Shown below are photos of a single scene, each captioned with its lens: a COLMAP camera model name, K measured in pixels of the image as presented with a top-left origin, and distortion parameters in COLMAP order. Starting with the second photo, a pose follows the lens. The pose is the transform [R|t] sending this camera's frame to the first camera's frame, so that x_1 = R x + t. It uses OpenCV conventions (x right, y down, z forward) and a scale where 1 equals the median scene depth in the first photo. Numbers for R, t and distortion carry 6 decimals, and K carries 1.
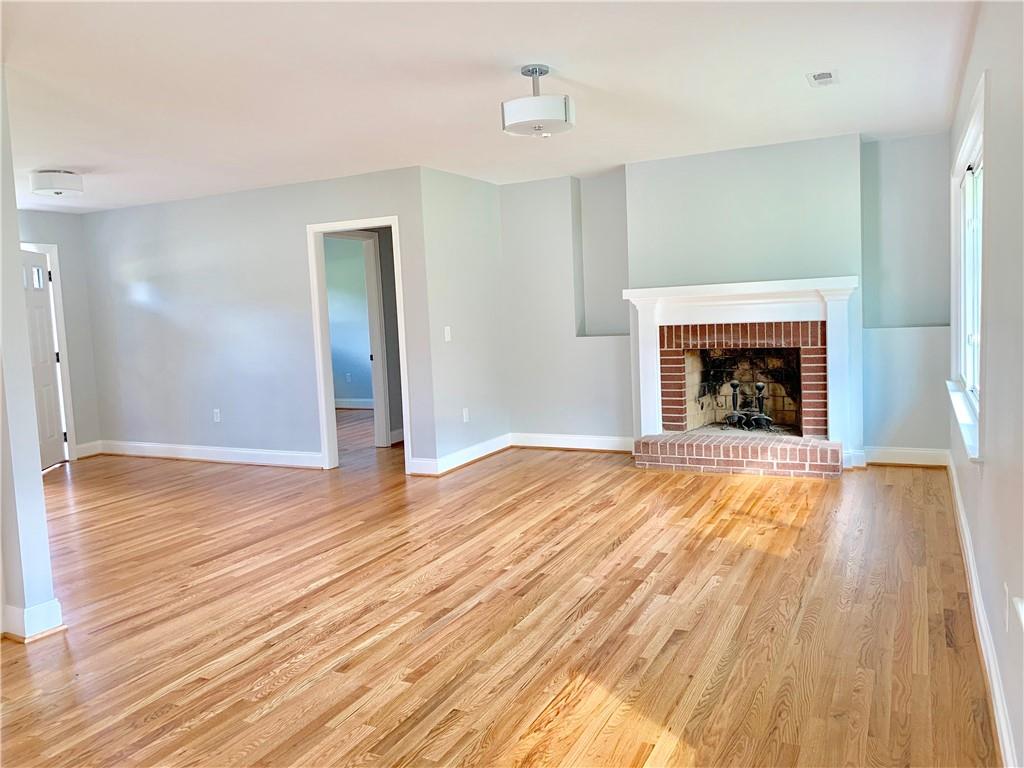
lens RADIAL K [[779.4, 0, 514.9], [0, 779.4, 374.9], [0, 0, 1]] dist [0.027036, -0.040477]
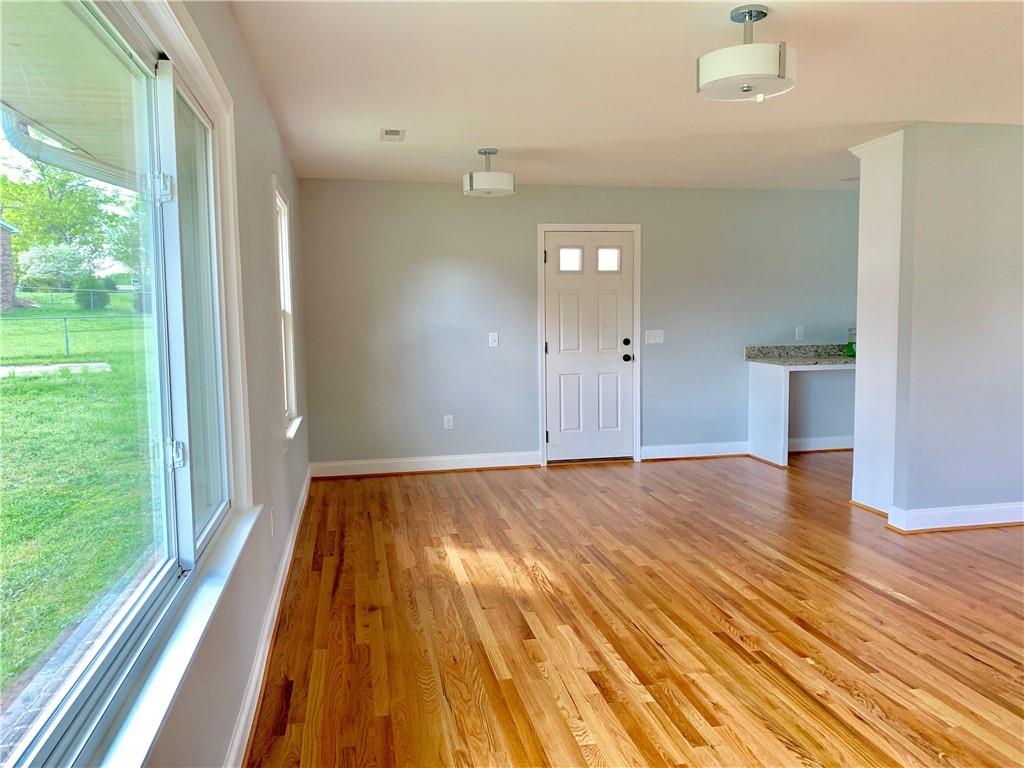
lens RADIAL K [[779.4, 0, 514.9], [0, 779.4, 374.9], [0, 0, 1]] dist [0.027036, -0.040477]
pose [[-0.777240, 0.107517, -0.619950, 0.443992], [-0.007967, 0.983532, 0.180561, -0.109025], [0.629153, 0.145278, -0.763584, 0.920459]]
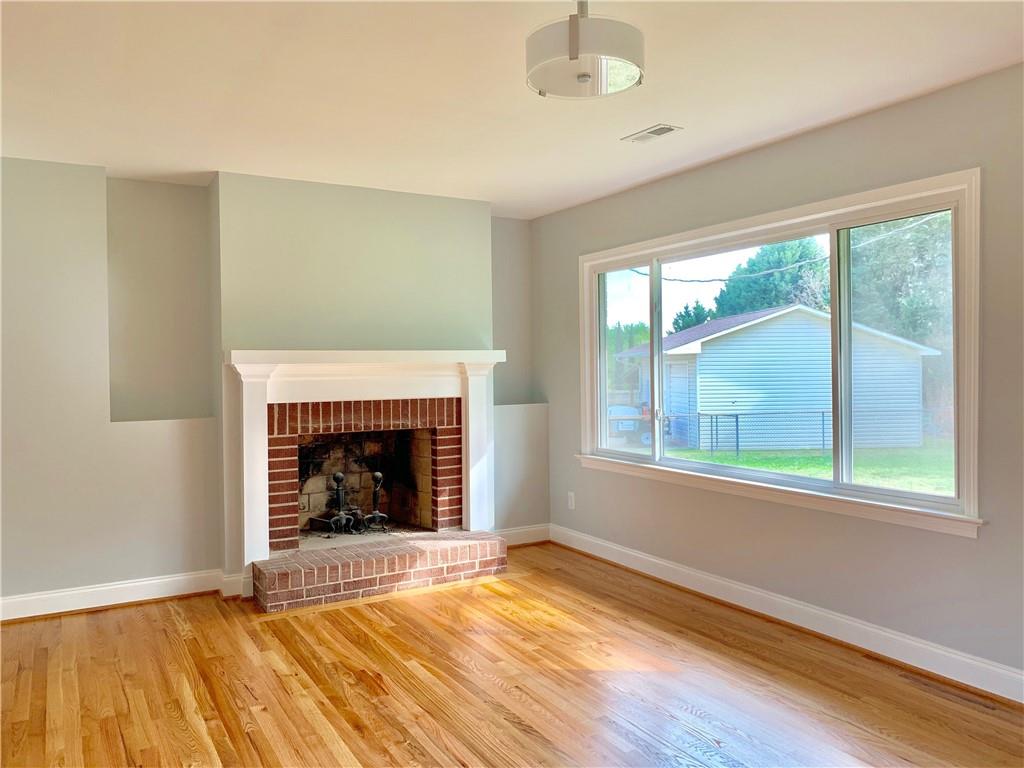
lens RADIAL K [[779.4, 0, 514.9], [0, 779.4, 374.9], [0, 0, 1]] dist [0.027036, -0.040477]
pose [[0.545266, 0.029277, 0.837752, -0.316117], [0.062346, 0.995206, -0.075358, -0.022968], [-0.835942, 0.093321, 0.540826, 0.453528]]
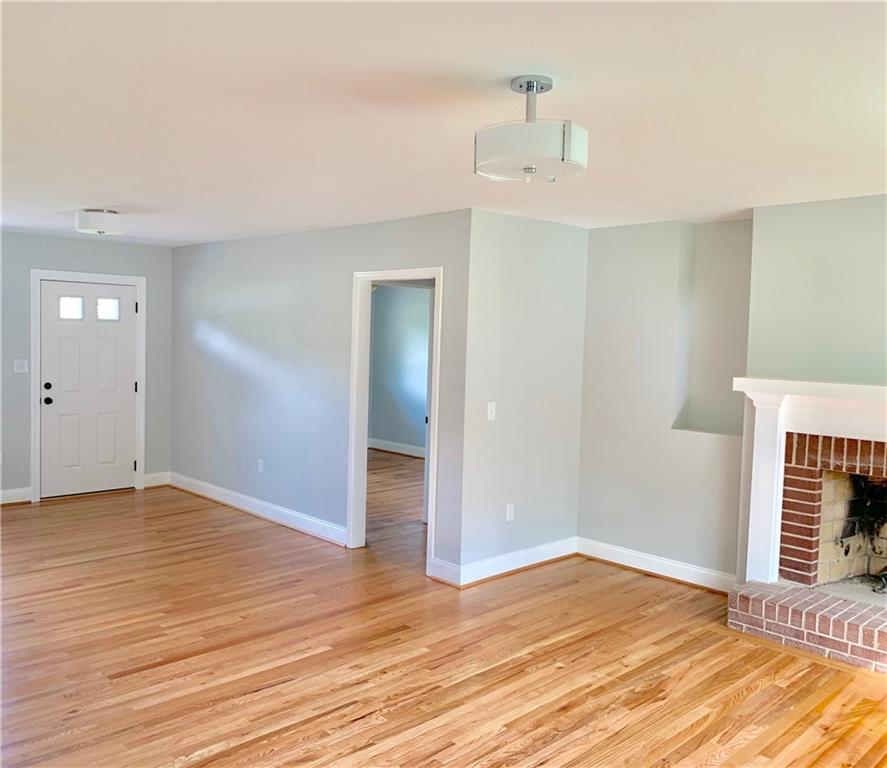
lens RADIAL K [[784.7, 0, 383.3], [0, 784.7, 373.7], [0, 0, 1]] dist [0.002285, -0.024380]
pose [[0.927569, 0.088419, -0.363041, 0.106719], [-0.099782, 0.994929, -0.012627, -0.075705], [0.360084, 0.047938, 0.931688, 0.211795]]
